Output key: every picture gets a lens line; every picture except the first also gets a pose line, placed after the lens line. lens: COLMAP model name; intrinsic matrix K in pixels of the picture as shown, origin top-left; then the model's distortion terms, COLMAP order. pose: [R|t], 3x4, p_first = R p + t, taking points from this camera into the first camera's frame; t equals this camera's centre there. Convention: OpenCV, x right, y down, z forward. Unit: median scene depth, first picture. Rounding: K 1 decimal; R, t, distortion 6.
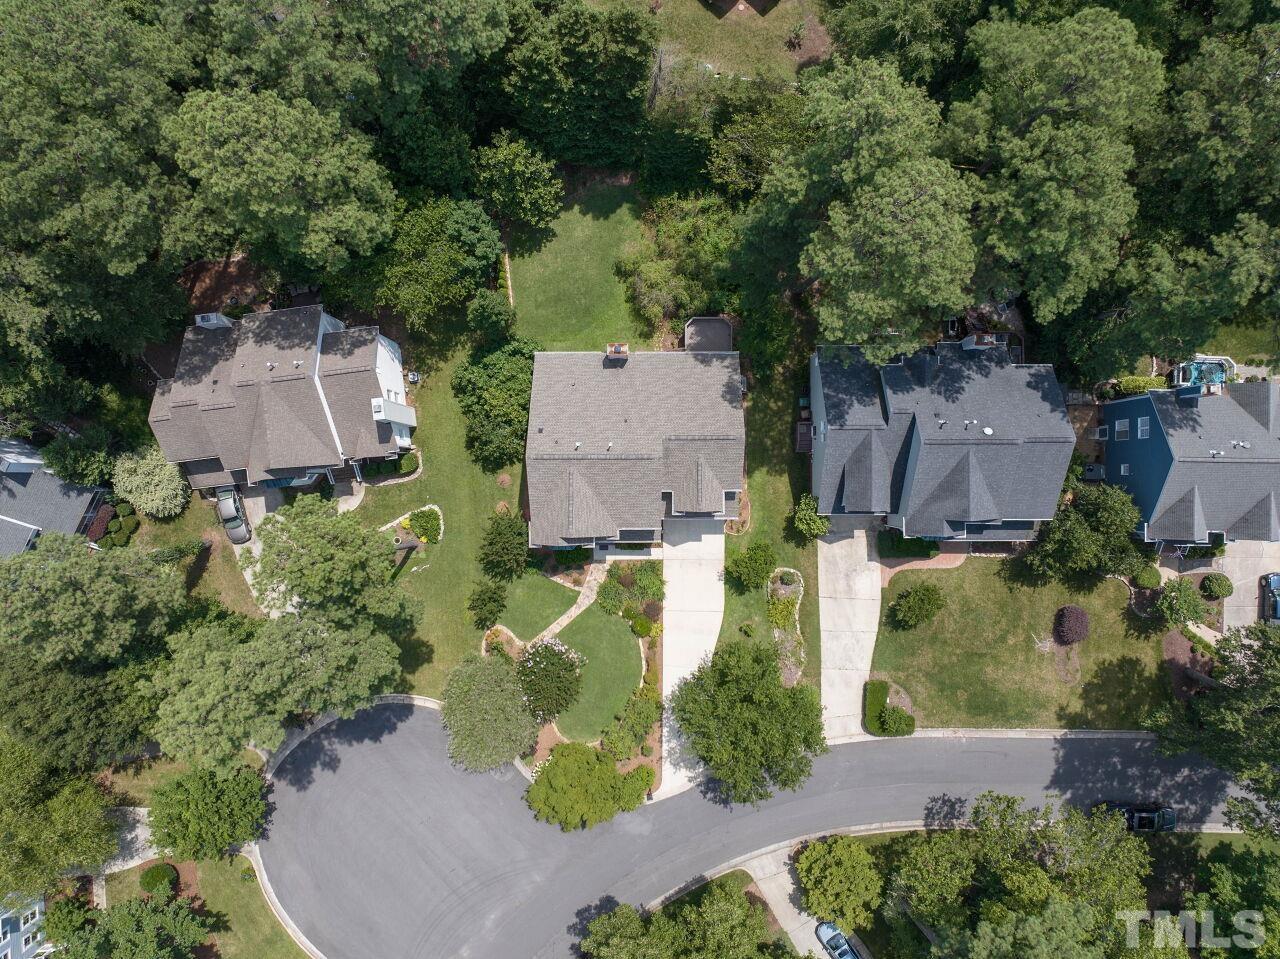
lens RADIAL K [[890.3, 0, 637.6], [0, 890.3, 482.2], [0, 0, 1]] dist [-0.035275, -0.000070]
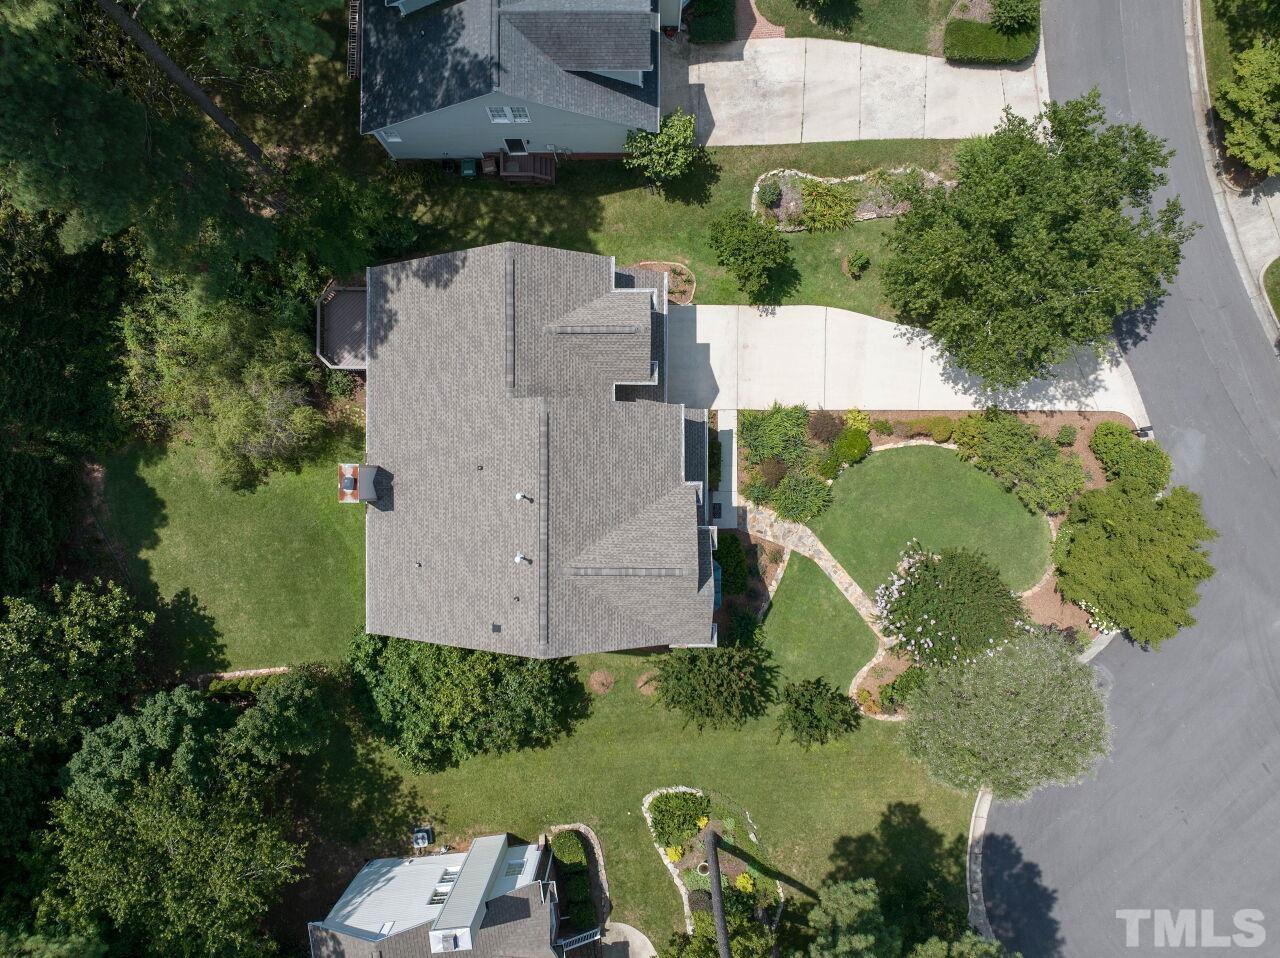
lens RADIAL K [[890.3, 0, 637.4], [0, 890.3, 476.0], [0, 0, 1]] dist [-0.035275, -0.000070]
pose [[0.001275, -0.999986, 0.005064, -0.018593], [0.999879, 0.001197, -0.015499, 0.030564], [0.015493, 0.005083, 0.999867, 0.420301]]
